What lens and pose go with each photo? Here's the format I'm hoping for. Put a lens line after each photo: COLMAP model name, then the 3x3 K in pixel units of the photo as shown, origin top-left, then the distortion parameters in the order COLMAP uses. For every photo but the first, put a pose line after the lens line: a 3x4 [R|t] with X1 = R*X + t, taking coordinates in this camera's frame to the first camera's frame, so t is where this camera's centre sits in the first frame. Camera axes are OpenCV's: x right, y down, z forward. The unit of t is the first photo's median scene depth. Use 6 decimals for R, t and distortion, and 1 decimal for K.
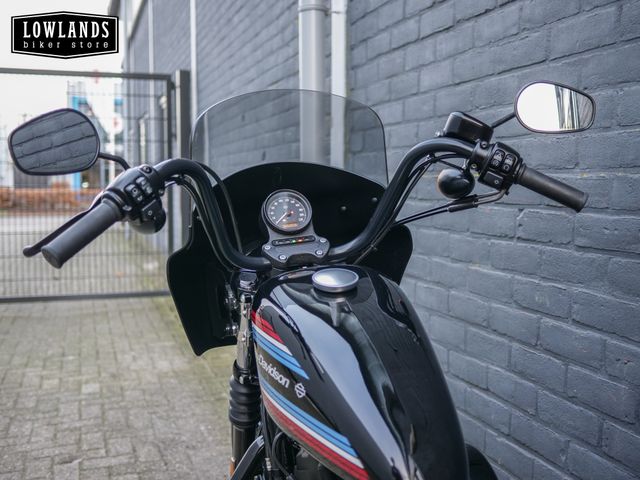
lens RADIAL K [[735.1, 0, 319.0], [0, 735.1, 240.5], [0, 0, 1]] dist [-0.007971, 0.000000]
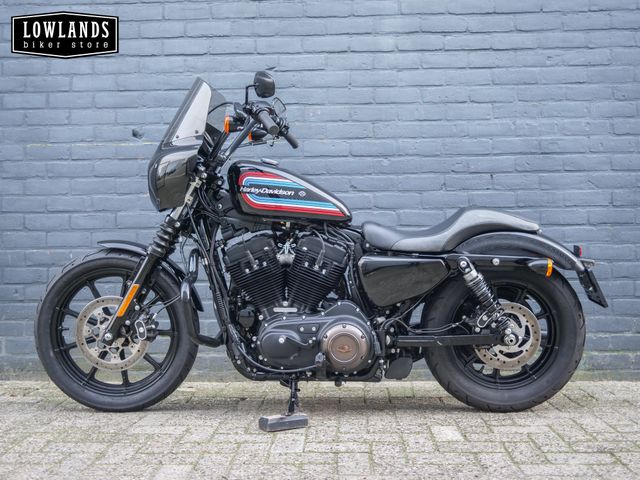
lens RADIAL K [[735.1, 0, 317.7], [0, 735.1, 244.8], [0, 0, 1]] dist [-0.007971, 0.000000]
pose [[0.339464, 0.006024, 0.940600, -1.714209], [0.085117, 0.995680, -0.037096, 0.334953], [-0.936760, 0.092653, 0.337485, 0.039088]]
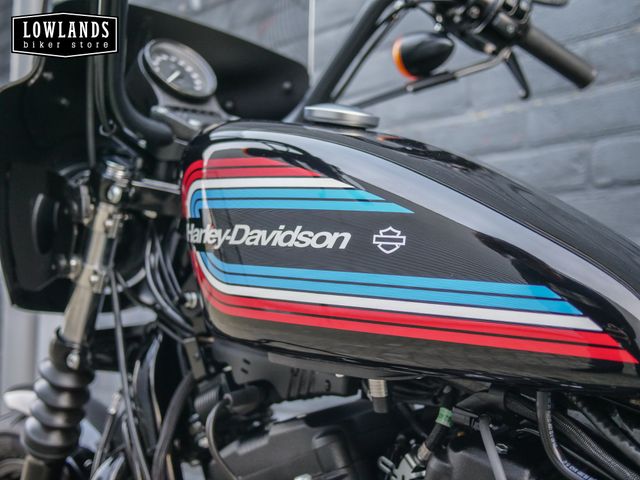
lens RADIAL K [[735.1, 0, 323.9], [0, 735.1, 242.1], [0, 0, 1]] dist [-0.007971, 0.000000]
pose [[0.868980, 0.049141, 0.492401, -0.219670], [0.036057, 0.986124, -0.162048, 0.195518], [-0.493532, 0.158571, 0.855150, 0.388791]]
